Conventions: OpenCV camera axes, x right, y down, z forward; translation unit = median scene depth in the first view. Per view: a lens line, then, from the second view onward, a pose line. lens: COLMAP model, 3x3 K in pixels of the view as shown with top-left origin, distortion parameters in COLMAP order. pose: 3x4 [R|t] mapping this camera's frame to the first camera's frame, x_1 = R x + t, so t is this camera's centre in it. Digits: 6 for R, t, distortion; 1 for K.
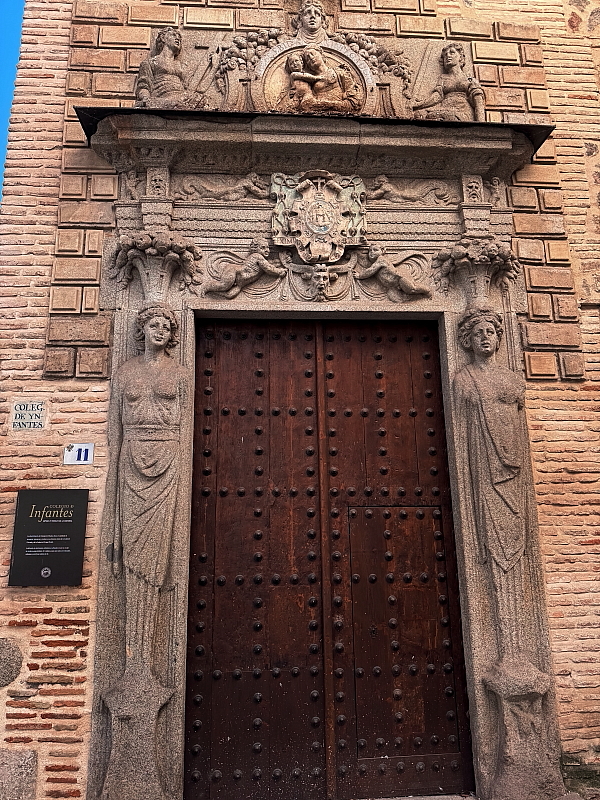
lens RADIAL K [[566.8, 0, 297.3], [0, 566.8, 403.6], [0, 0, 1]] dist [0.072515, -0.089961]
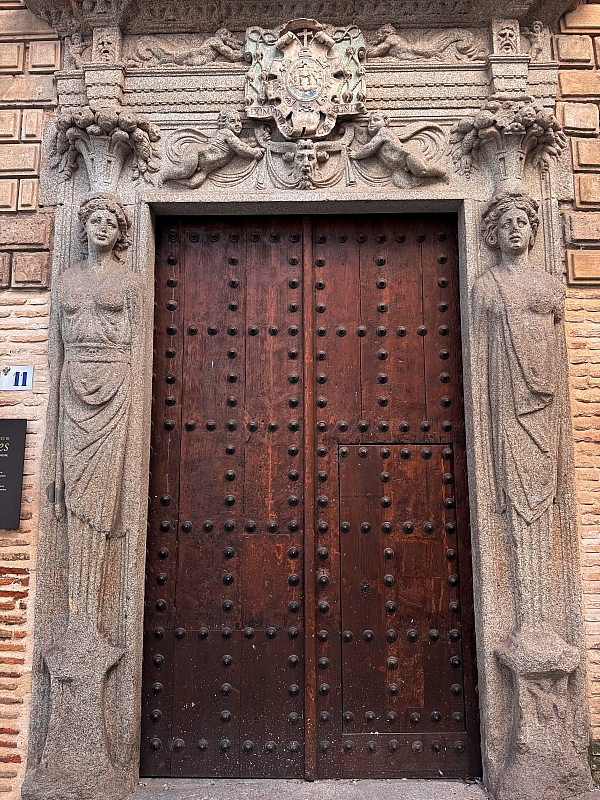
lens RADIAL K [[566.8, 0, 294.0], [0, 566.8, 403.7], [0, 0, 1]] dist [0.072515, -0.089961]
pose [[0.996400, 0.002708, -0.084733, 0.097790], [0.005121, 0.995741, 0.092052, 0.047719], [0.084621, -0.092155, 0.992143, 0.180368]]
